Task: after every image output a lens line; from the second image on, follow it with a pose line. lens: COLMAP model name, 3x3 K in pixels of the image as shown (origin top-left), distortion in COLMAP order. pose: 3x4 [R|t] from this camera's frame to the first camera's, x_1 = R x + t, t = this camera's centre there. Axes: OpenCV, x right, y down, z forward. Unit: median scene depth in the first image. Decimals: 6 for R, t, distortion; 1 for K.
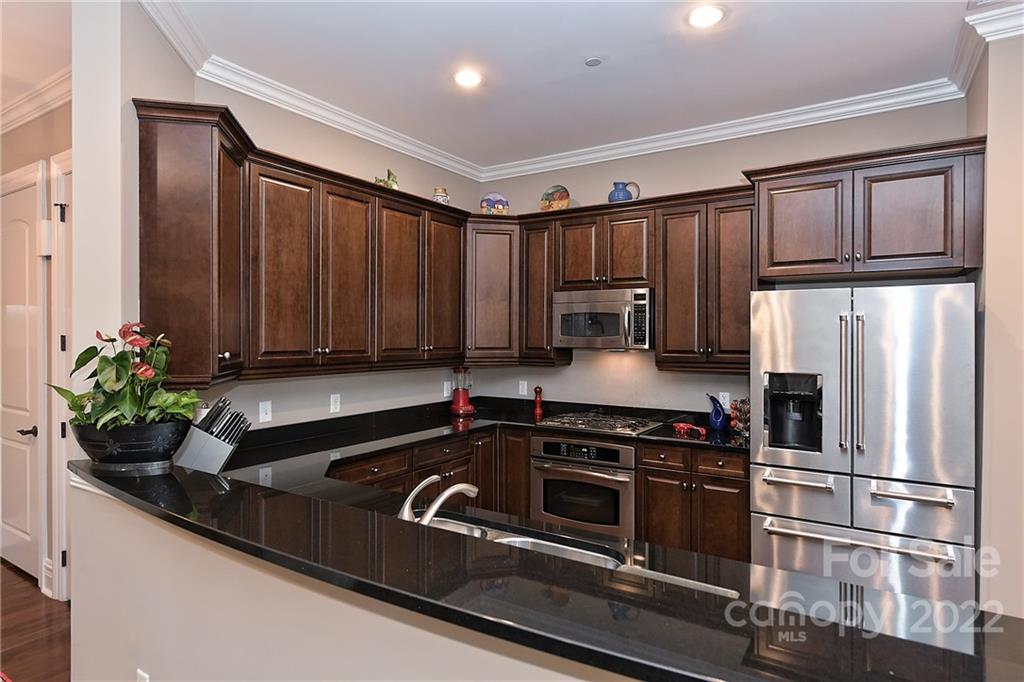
lens RADIAL K [[569.5, 0, 518.1], [0, 569.5, 336.8], [0, 0, 1]] dist [0.002211, -0.000714]
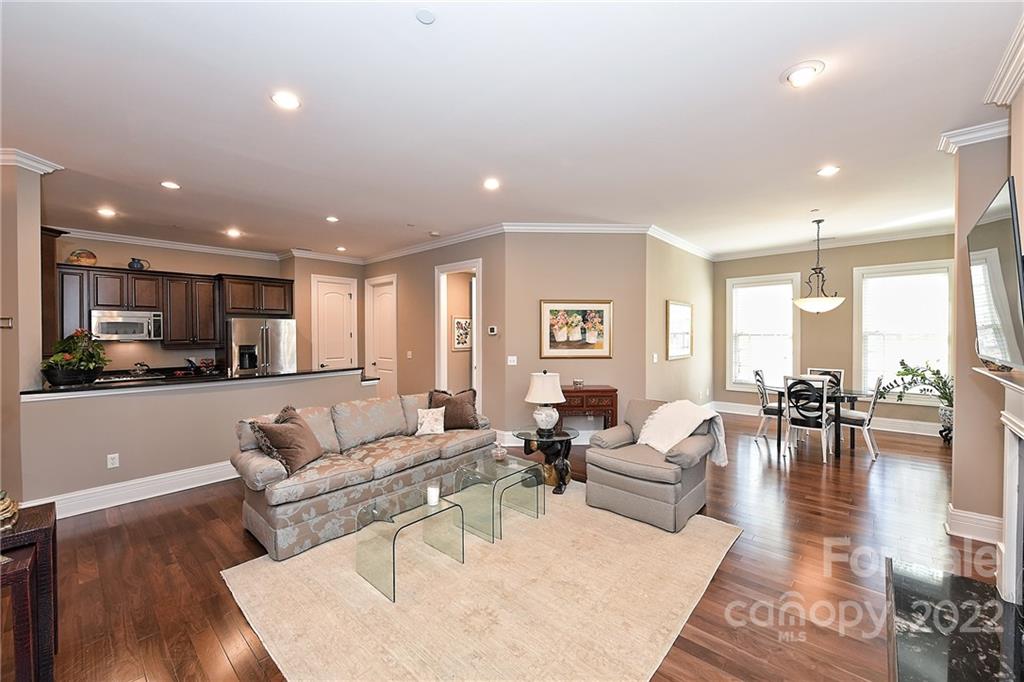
lens RADIAL K [[402.9, 0, 516.5], [0, 402.9, 337.6], [0, 0, 1]] dist [0.002732, -0.002424]
pose [[0.157425, -0.014377, 0.987426, -1.161254], [0.009105, 0.999873, 0.013107, 0.006081], [-0.987489, 0.006927, 0.157535, -0.639816]]
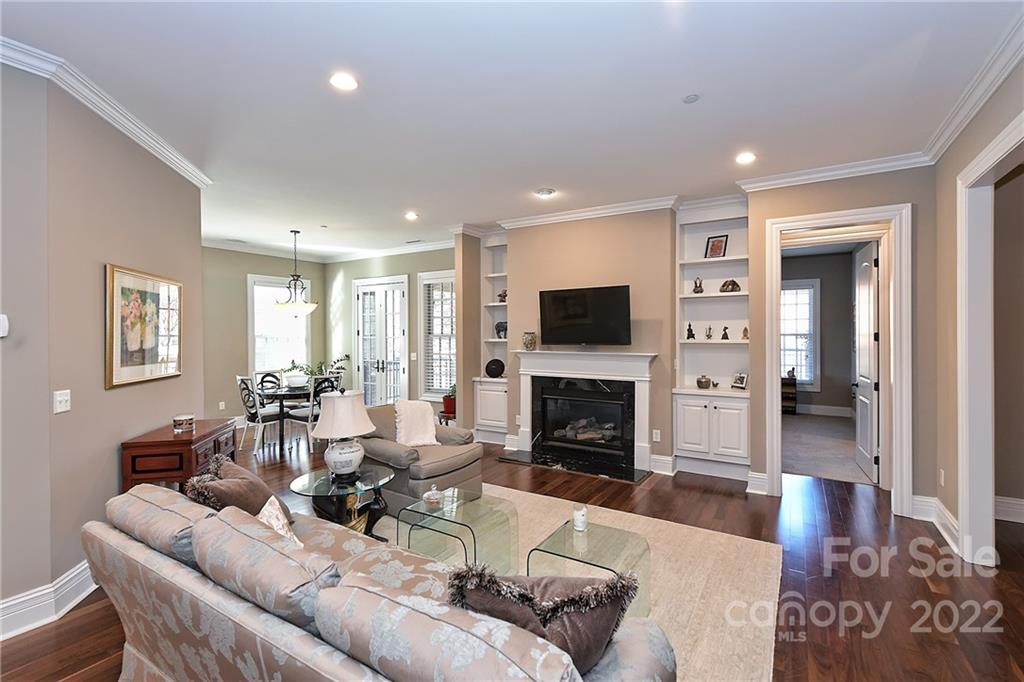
lens RADIAL K [[459.8, 0, 514.5], [0, 459.8, 338.5], [0, 0, 1]] dist [0.000725, -0.000262]
pose [[-0.999859, 0.001692, -0.016688, -0.361357], [0.001479, 0.999918, 0.012743, 0.007748], [0.016708, 0.012716, -0.999780, 0.327099]]
